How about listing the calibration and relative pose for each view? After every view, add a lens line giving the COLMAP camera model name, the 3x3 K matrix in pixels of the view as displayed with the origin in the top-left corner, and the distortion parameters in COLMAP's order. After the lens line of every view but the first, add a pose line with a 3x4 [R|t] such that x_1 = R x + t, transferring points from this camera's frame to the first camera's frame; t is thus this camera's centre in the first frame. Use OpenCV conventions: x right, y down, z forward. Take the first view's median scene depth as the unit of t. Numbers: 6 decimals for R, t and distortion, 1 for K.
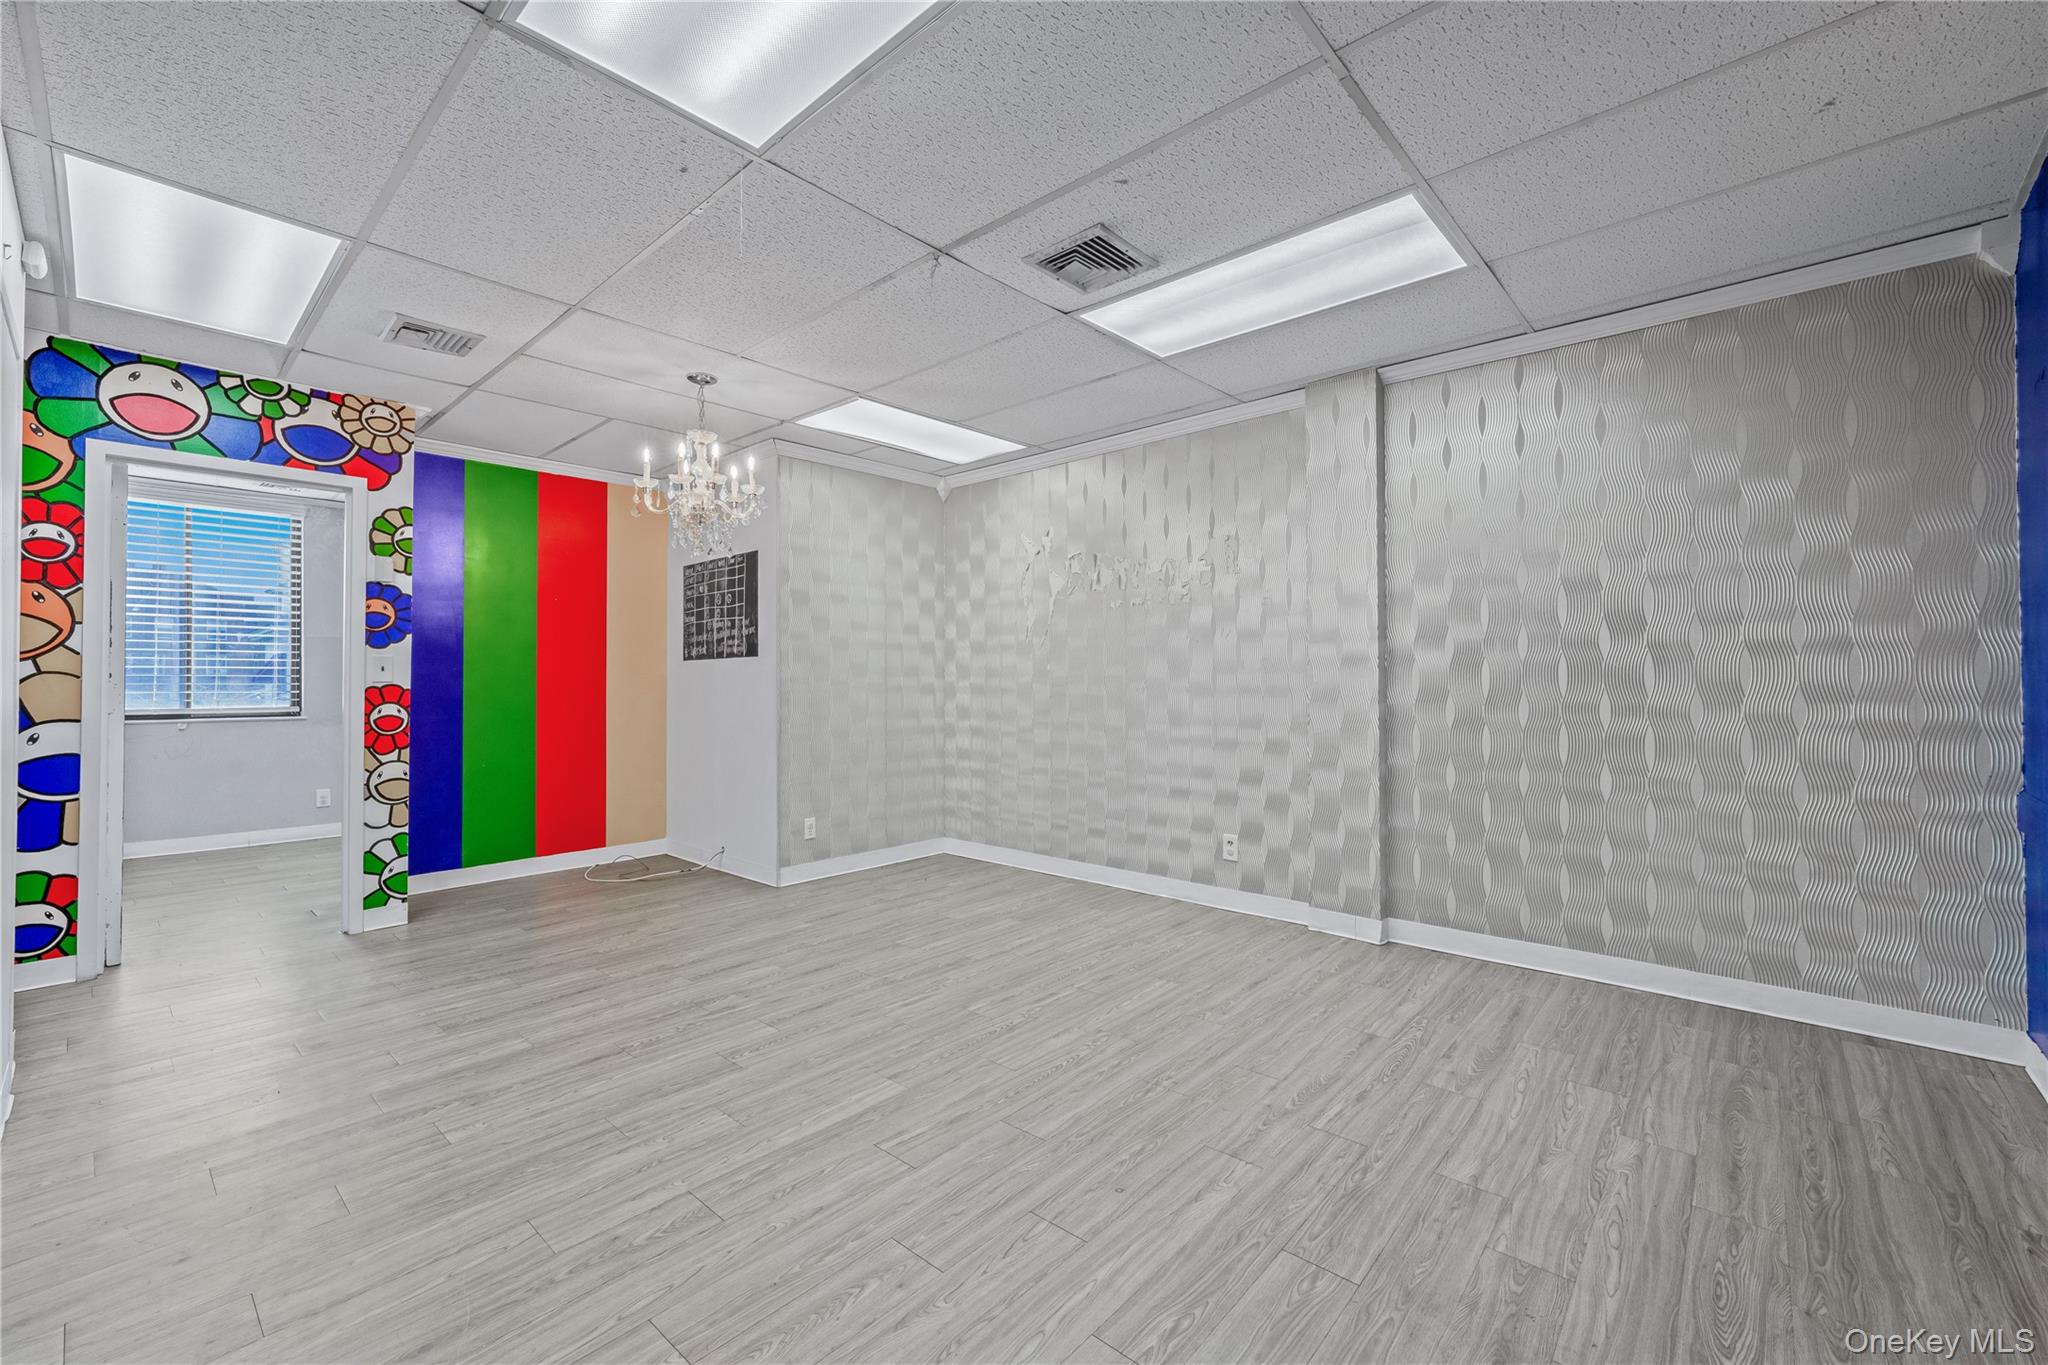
lens RADIAL K [[837.0, 0, 1020.5], [0, 837.0, 679.3], [0, 0, 1]] dist [-0.009177, 0.000085]
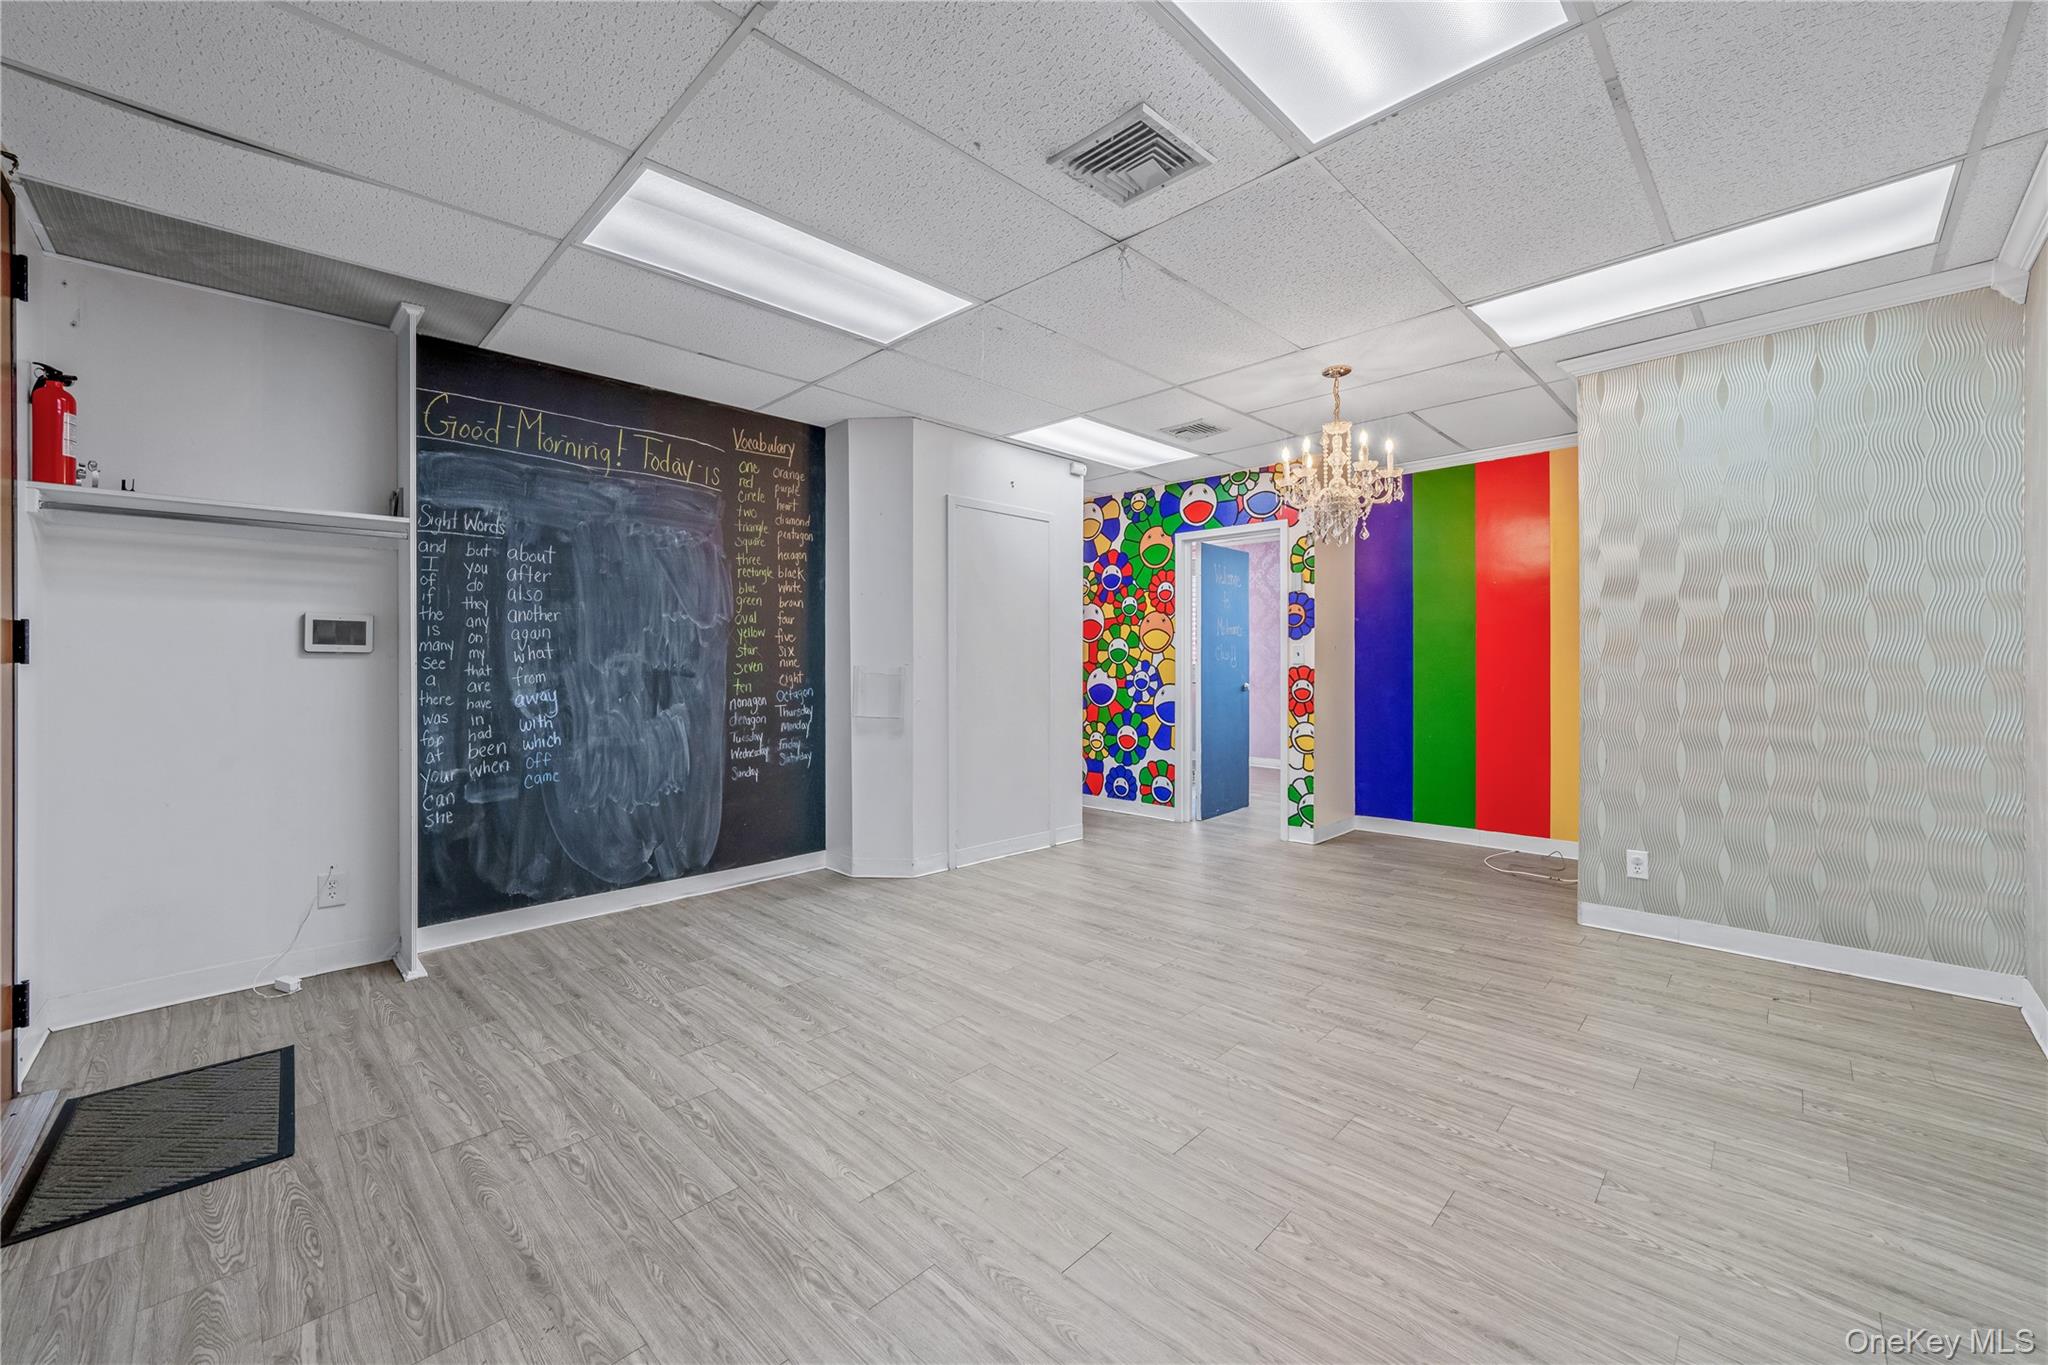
lens RADIAL K [[800.3, 0, 1029.2], [0, 800.3, 668.7], [0, 0, 1]] dist [-0.011559, 0.000252]
pose [[-0.041116, 0.010869, -0.999095, 0.692852], [0.007311, 0.999917, 0.010577, -0.007468], [0.999128, -0.006870, -0.041192, 0.735821]]
